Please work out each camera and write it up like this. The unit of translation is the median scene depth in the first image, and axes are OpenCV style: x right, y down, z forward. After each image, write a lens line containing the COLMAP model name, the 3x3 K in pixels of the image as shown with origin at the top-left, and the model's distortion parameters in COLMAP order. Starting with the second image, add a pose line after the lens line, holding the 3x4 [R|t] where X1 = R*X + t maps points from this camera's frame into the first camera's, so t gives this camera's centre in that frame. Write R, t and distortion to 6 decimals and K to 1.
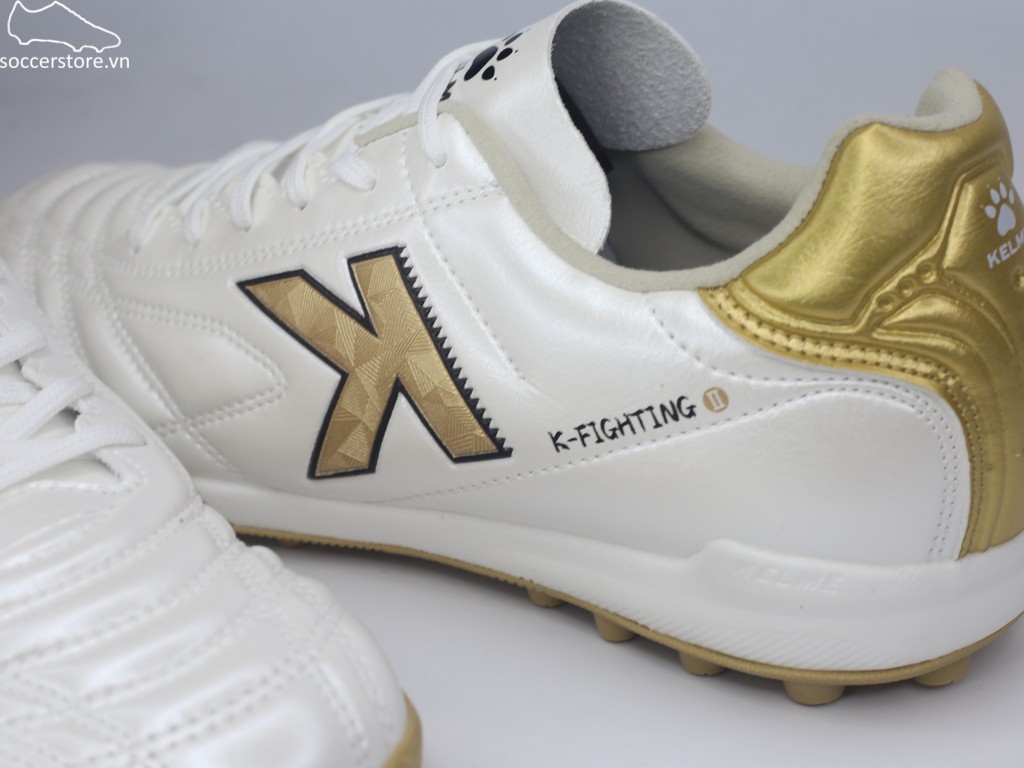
lens RADIAL K [[1971.9, 0, 507.5], [0, 1971.9, 381.6], [0, 0, 1]] dist [-0.079475, 0.000000]
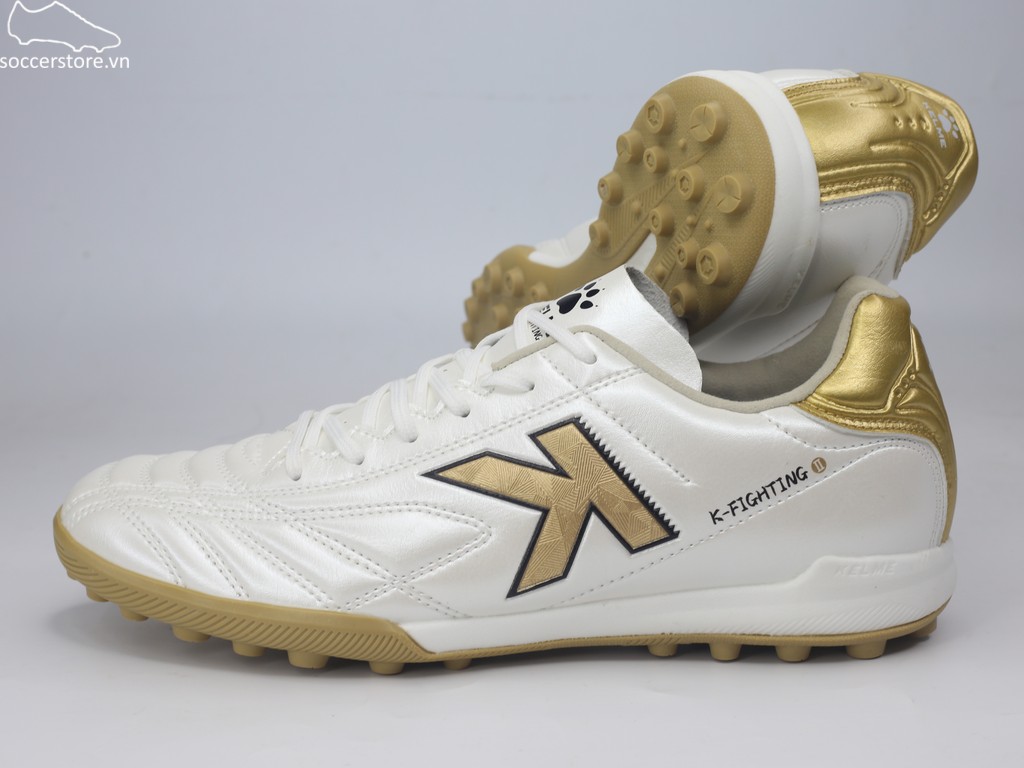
lens RADIAL K [[1852.3, 0, 513.8], [0, 1852.3, 390.2], [0, 0, 1]] dist [-0.111254, 0.000000]
pose [[0.843673, -0.077279, 0.531266, -0.912141], [0.216614, 0.954458, -0.205156, 0.207654], [-0.491217, 0.288164, 0.821990, -0.167214]]
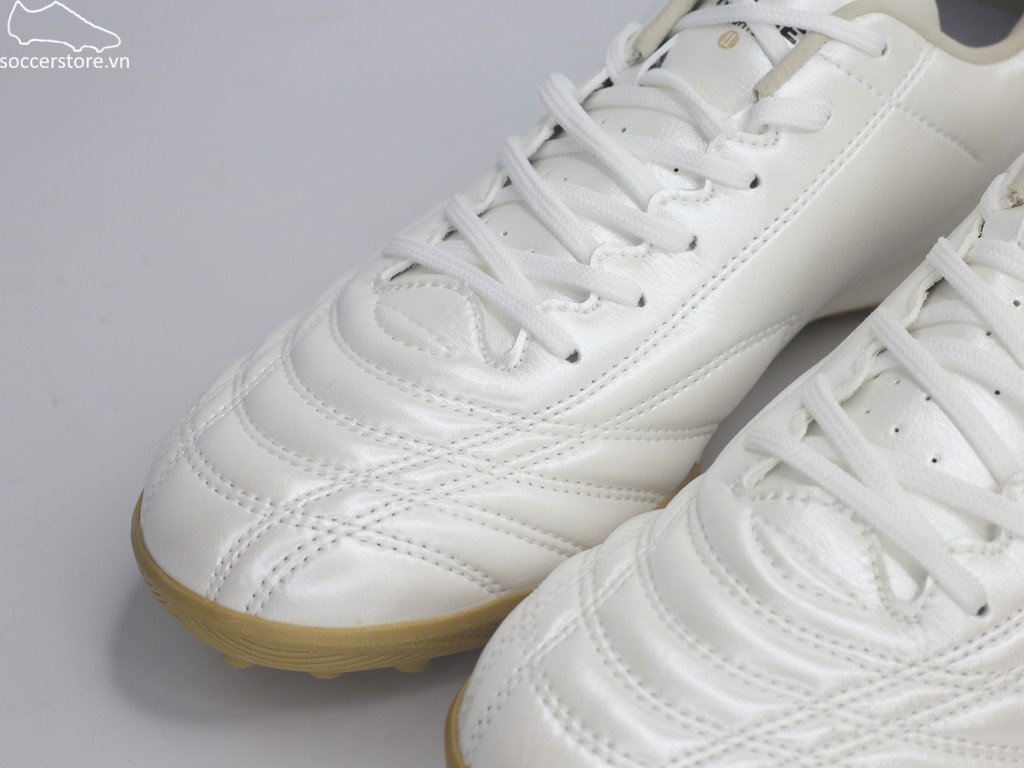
lens RADIAL K [[1852.3, 0, 509.6], [0, 1852.3, 388.6], [0, 0, 1]] dist [-0.111254, 0.000000]
pose [[0.224229, -0.604762, 0.764189, -0.912889], [0.423408, 0.766734, 0.482540, -0.702409], [-0.877751, 0.215364, 0.427985, 1.035155]]
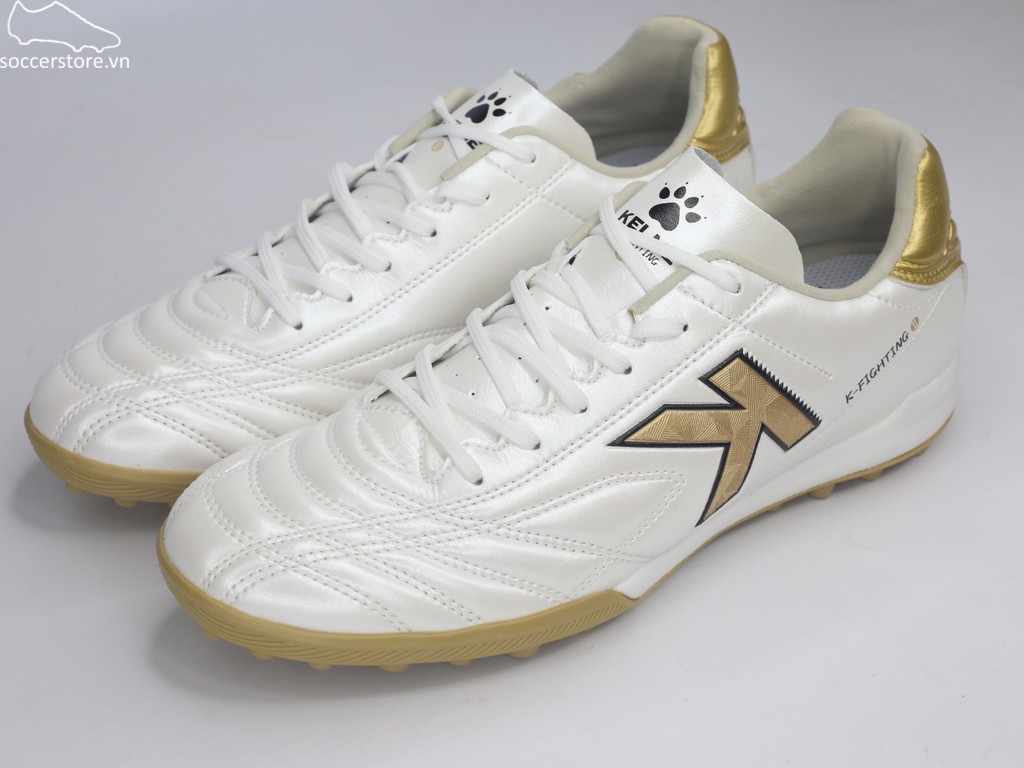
lens RADIAL K [[1852.3, 0, 511.2], [0, 1852.3, 382.7], [0, 0, 1]] dist [-0.111254, 0.000000]
pose [[0.386332, -0.489461, 0.781777, -1.355968], [0.393621, 0.854017, 0.340174, -0.651342], [-0.834152, 0.176304, 0.522596, 0.424475]]
